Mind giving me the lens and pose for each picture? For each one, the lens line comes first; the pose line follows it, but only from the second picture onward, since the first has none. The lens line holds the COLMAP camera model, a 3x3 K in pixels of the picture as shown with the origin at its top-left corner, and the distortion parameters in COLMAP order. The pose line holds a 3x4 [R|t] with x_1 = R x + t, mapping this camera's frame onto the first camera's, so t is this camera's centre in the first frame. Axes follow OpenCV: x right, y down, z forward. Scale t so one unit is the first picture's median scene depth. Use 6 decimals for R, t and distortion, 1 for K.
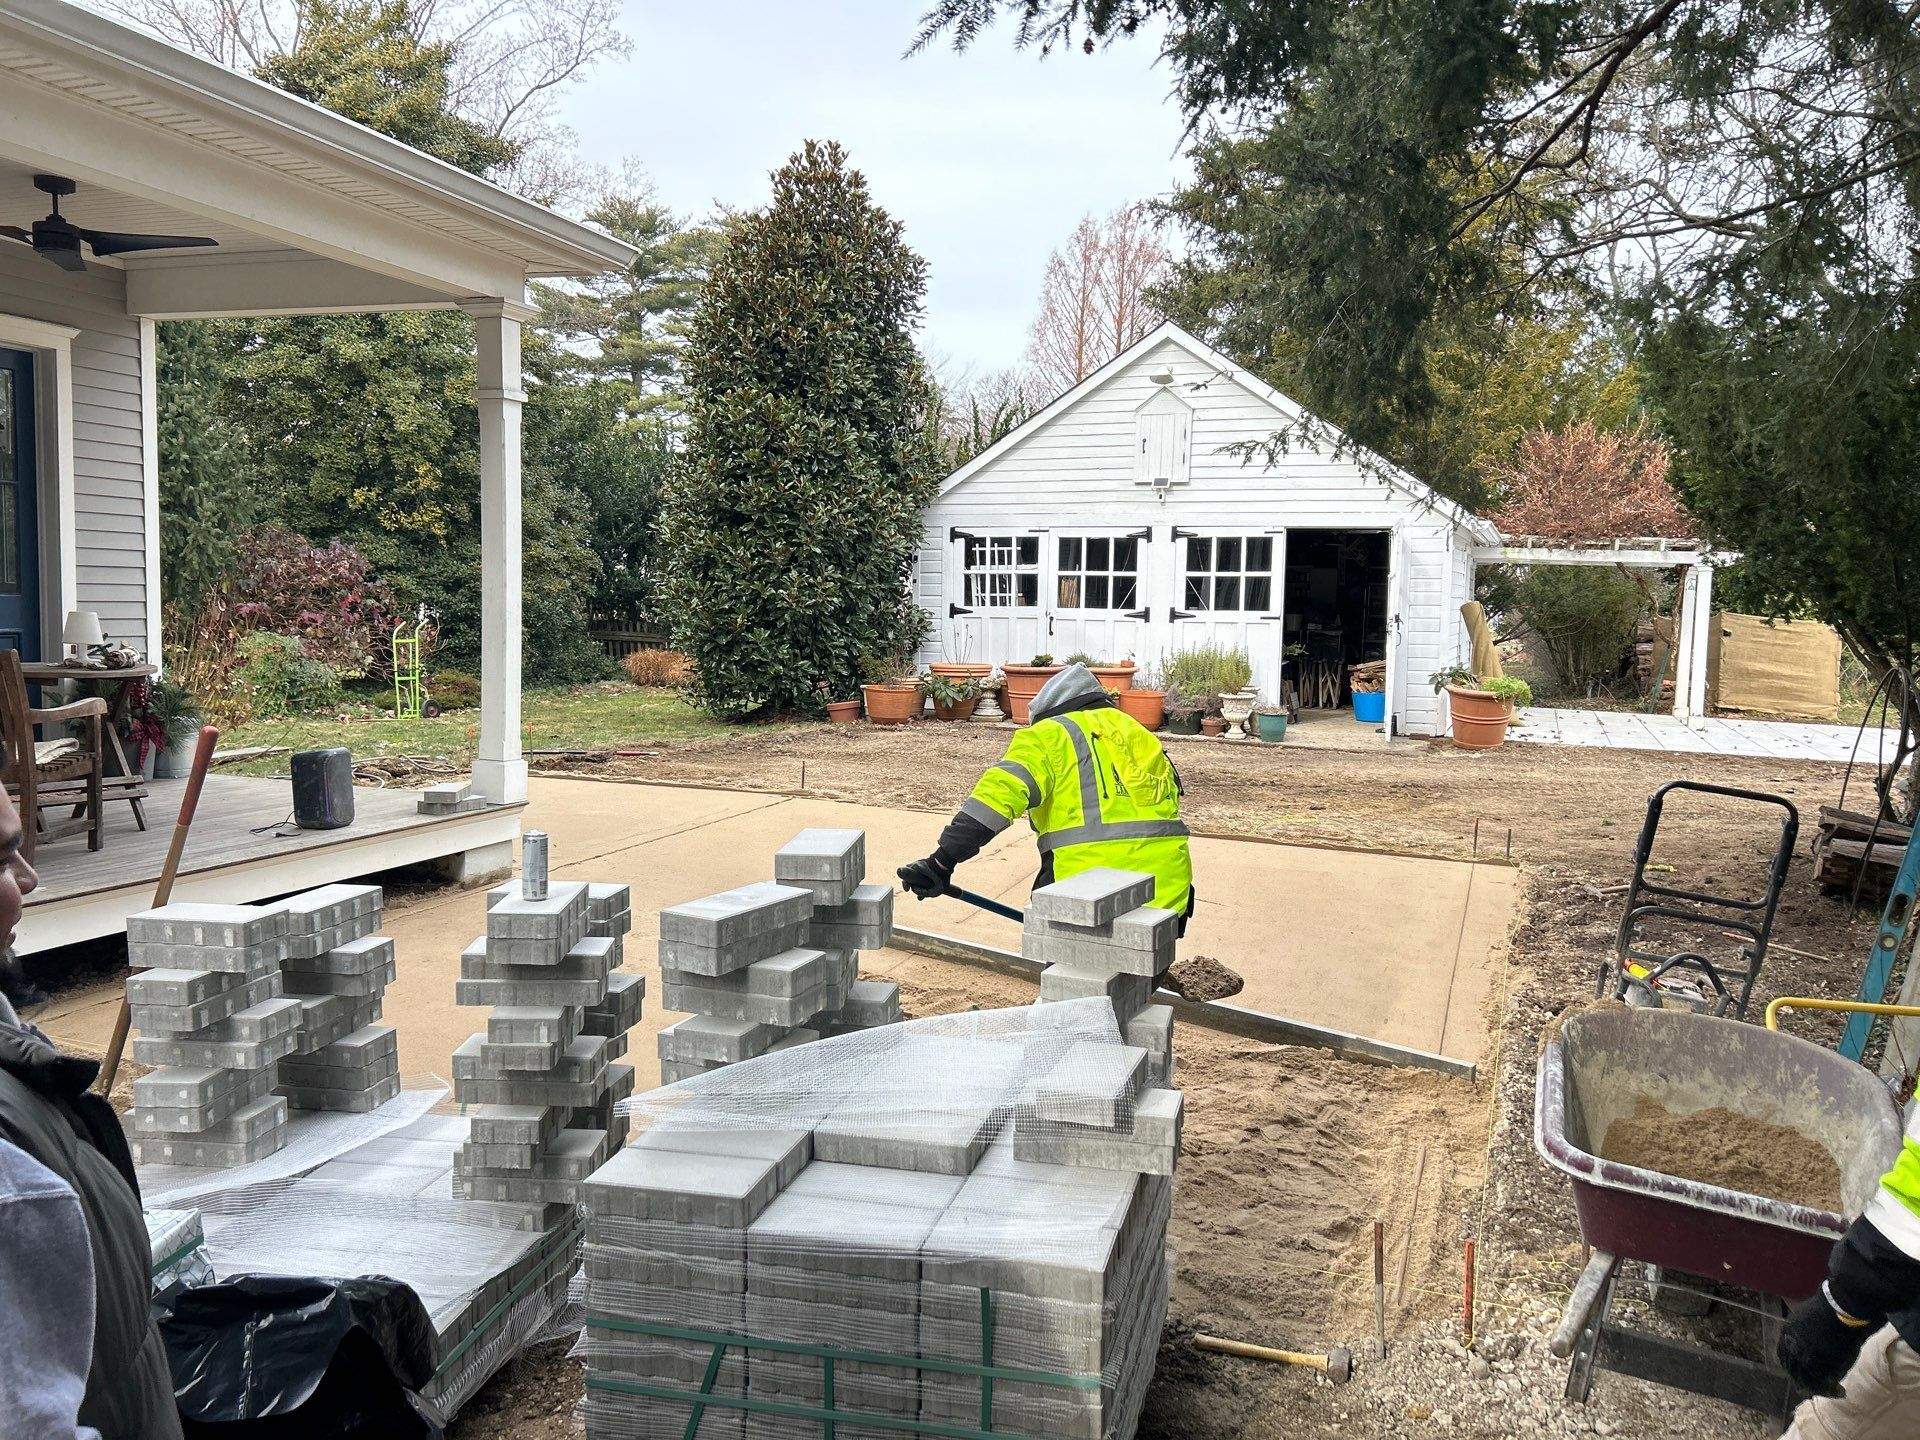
lens RADIAL K [[1443.5, 0, 947.2], [0, 1443.5, 741.1], [0, 0, 1]] dist [0.024583, -0.032596]
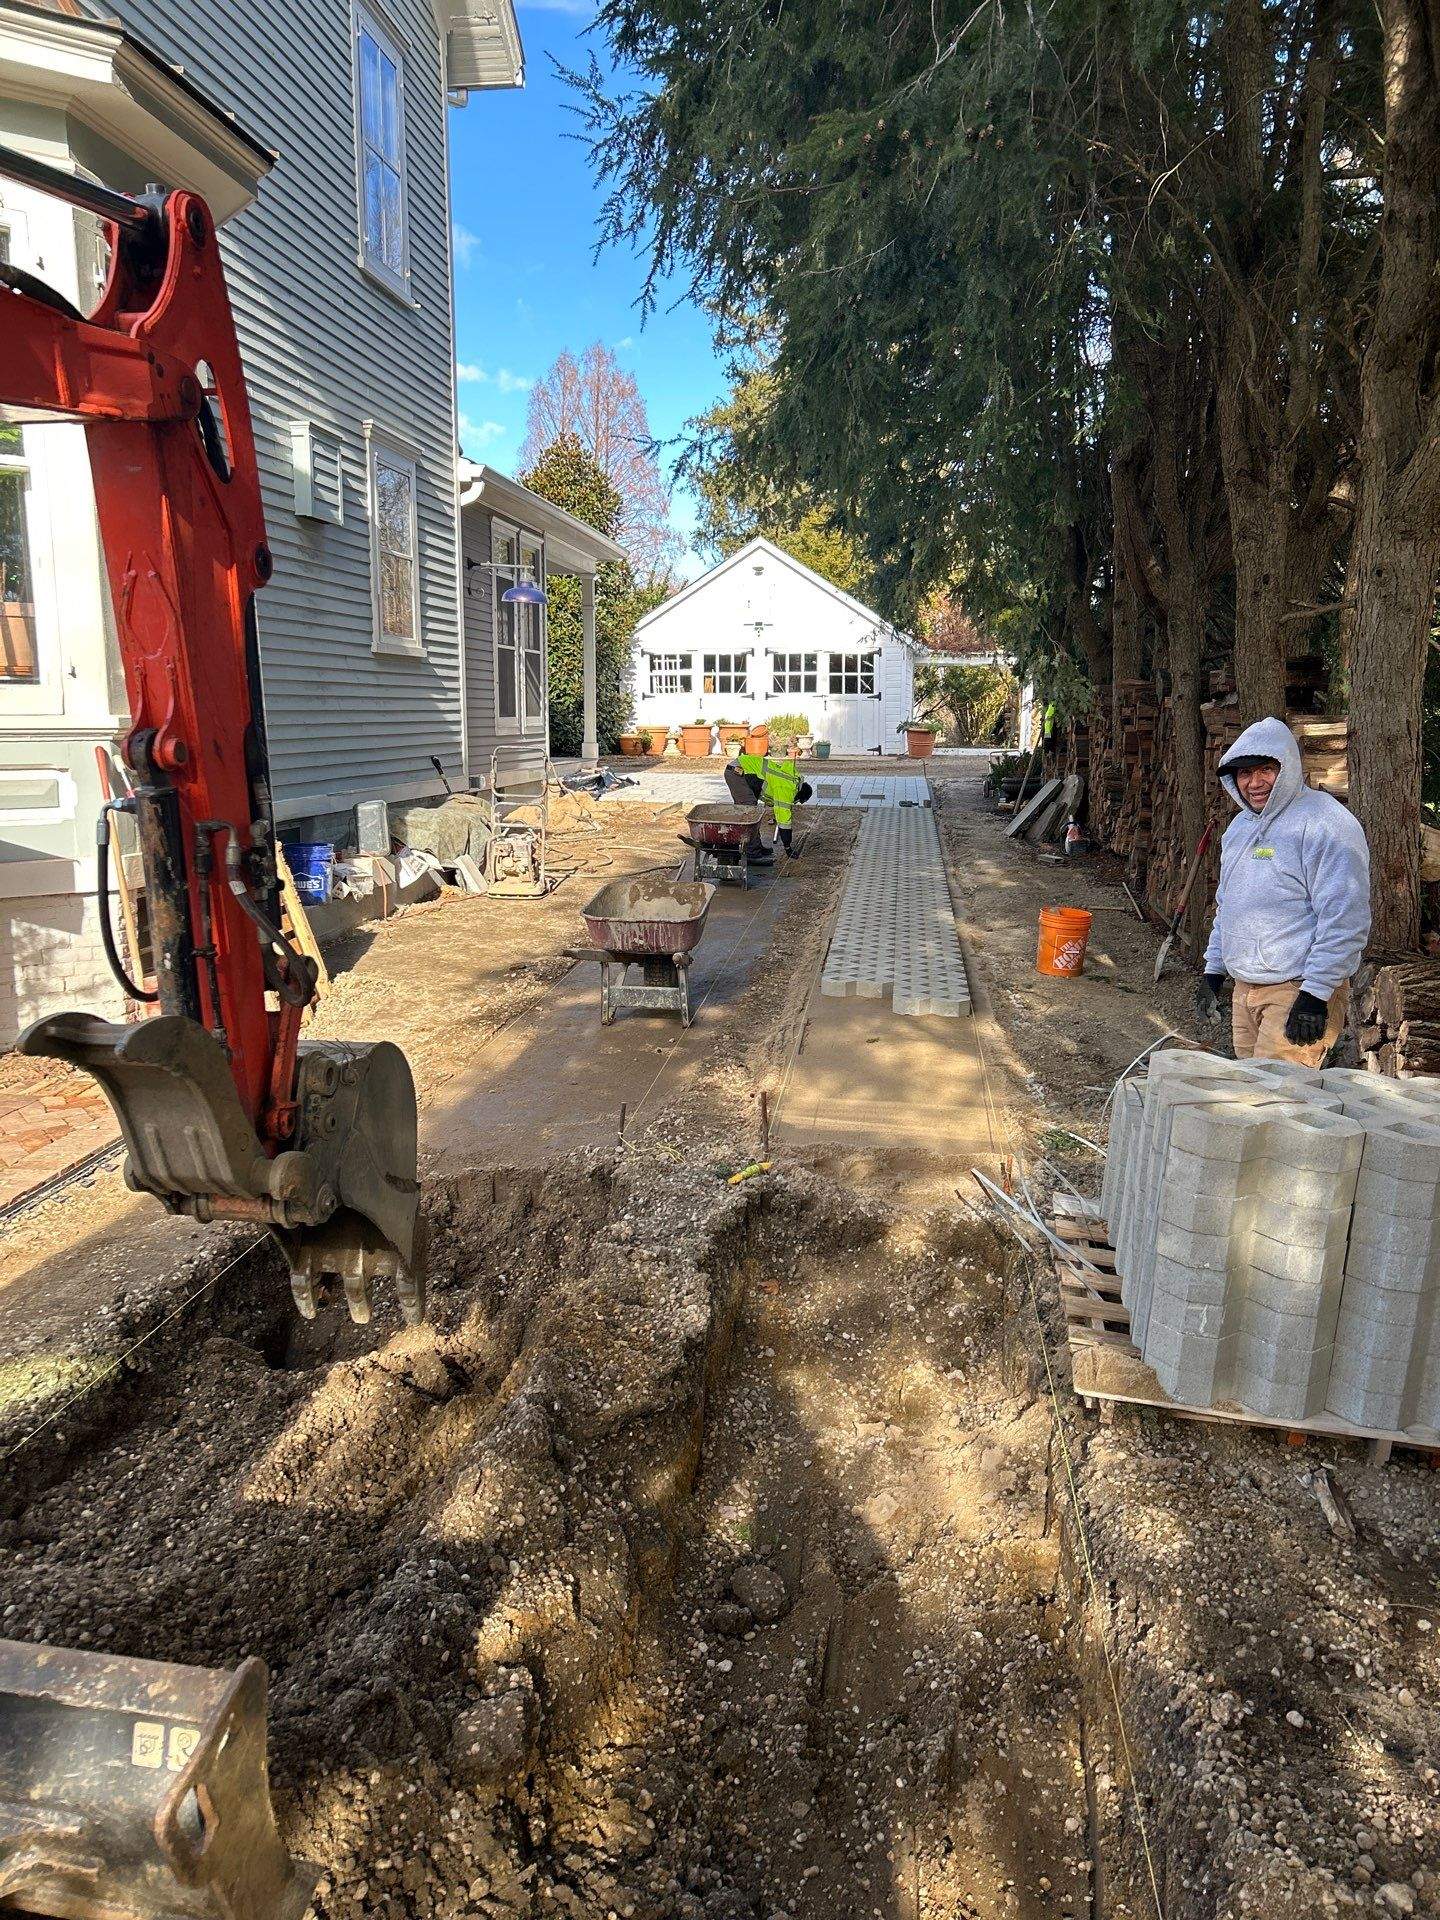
lens RADIAL K [[1443.5, 0, 723.5], [0, 1443.5, 972.5], [0, 0, 1]] dist [0.024583, -0.032596]
pose [[0.973578, -0.059574, 0.220445, -0.339227], [0.041326, 0.995395, 0.086487, 0.107833], [-0.224582, -0.075092, 0.971558, -0.855334]]
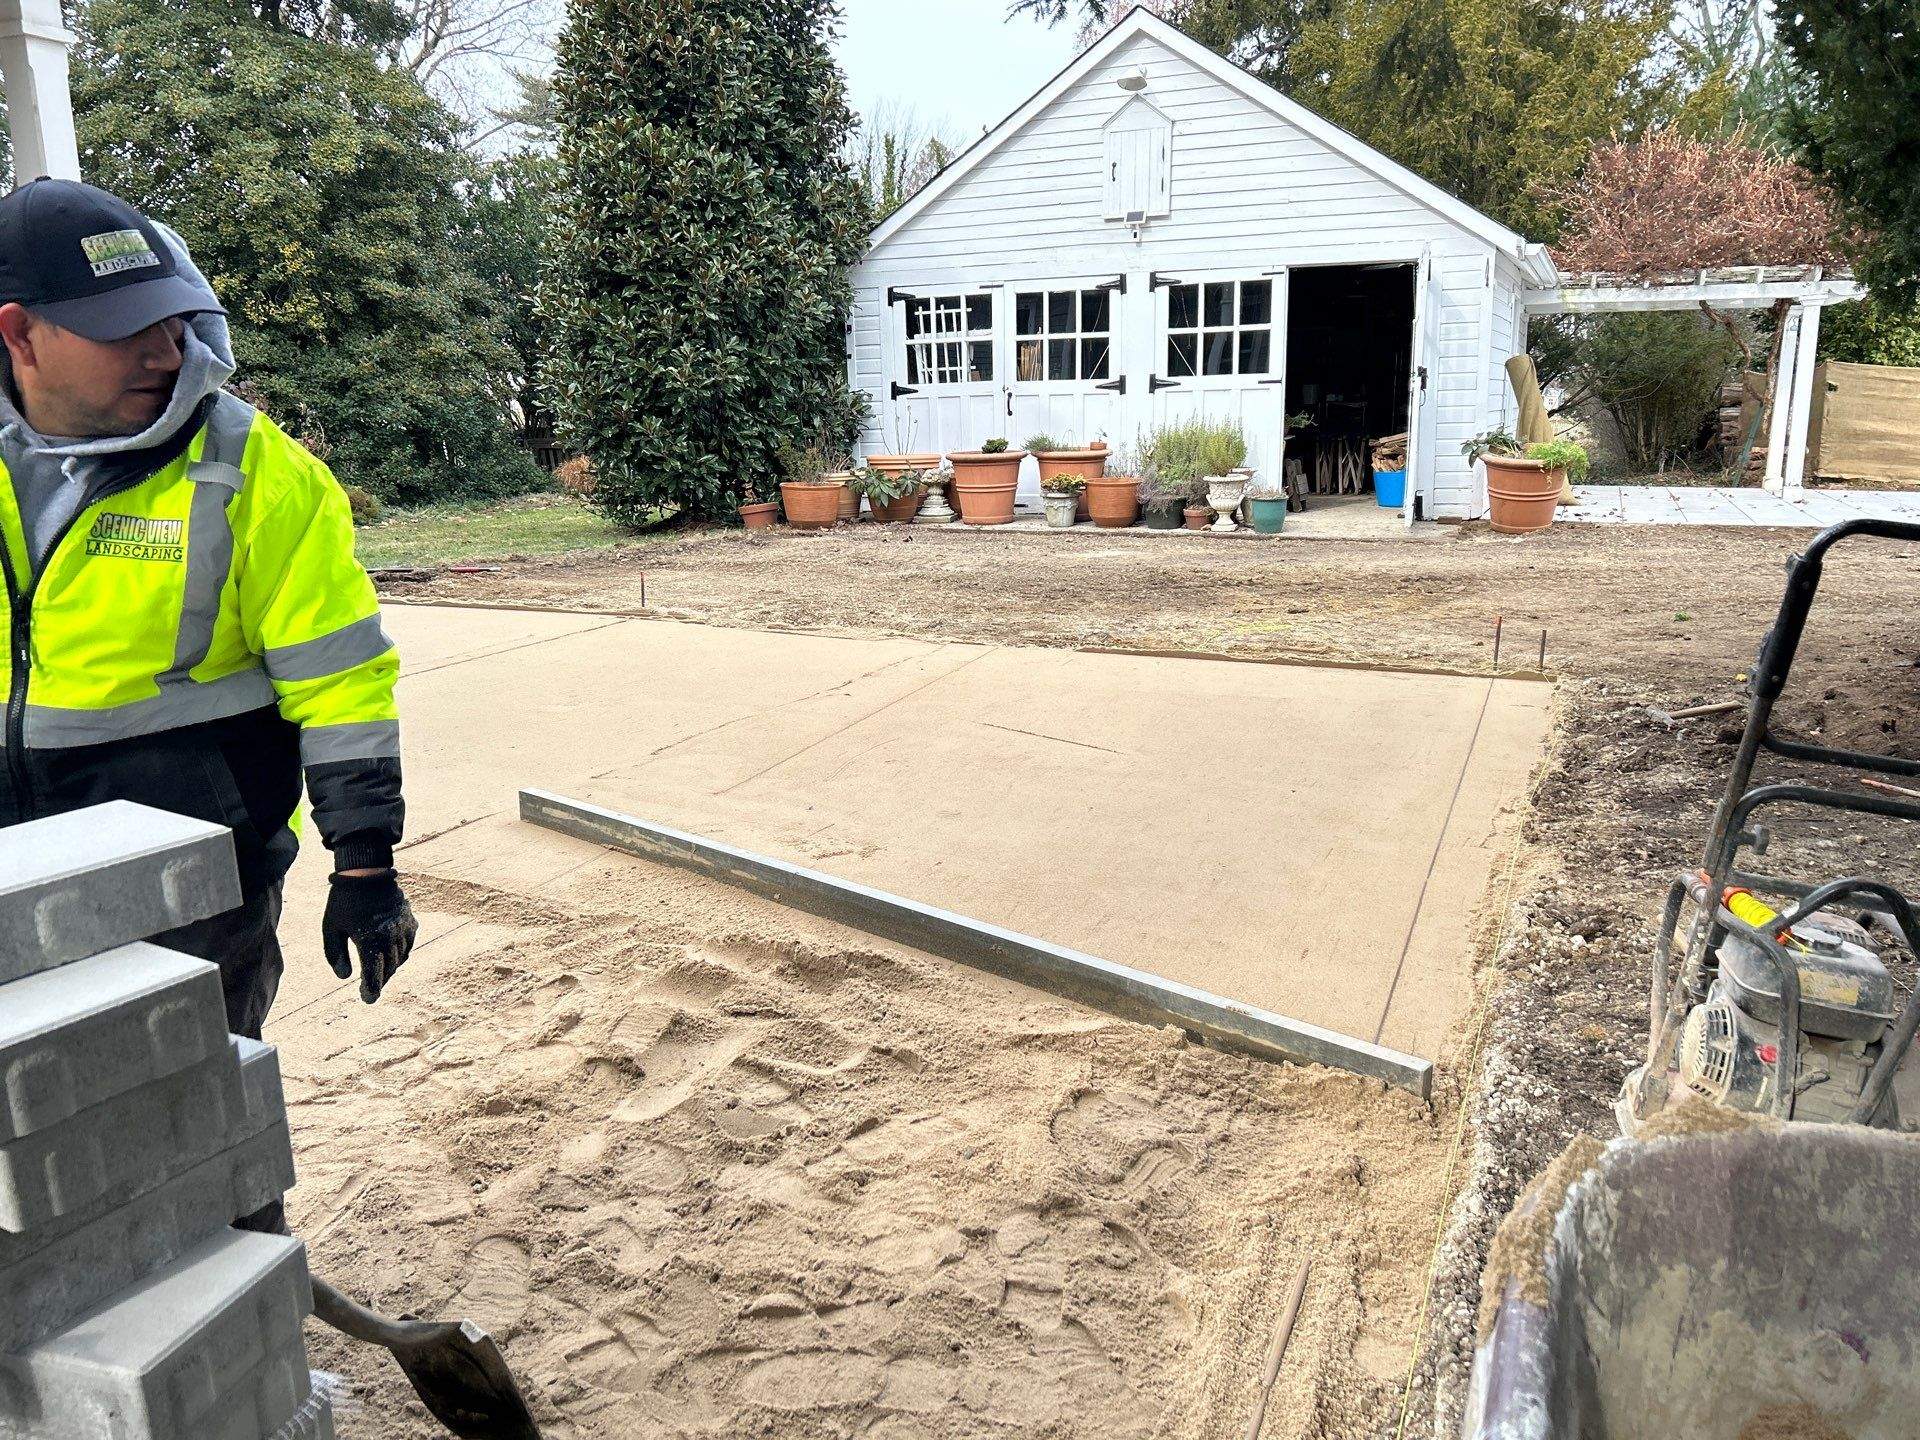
lens RADIAL K [[1443.5, 0, 937.8], [0, 1443.5, 749.8], [0, 0, 1]] dist [0.024583, -0.032596]
pose [[0.998640, -0.026981, -0.044611, 0.065020], [0.032591, 0.990948, 0.130231, 0.008817], [0.040693, -0.131508, 0.990480, 0.147070]]
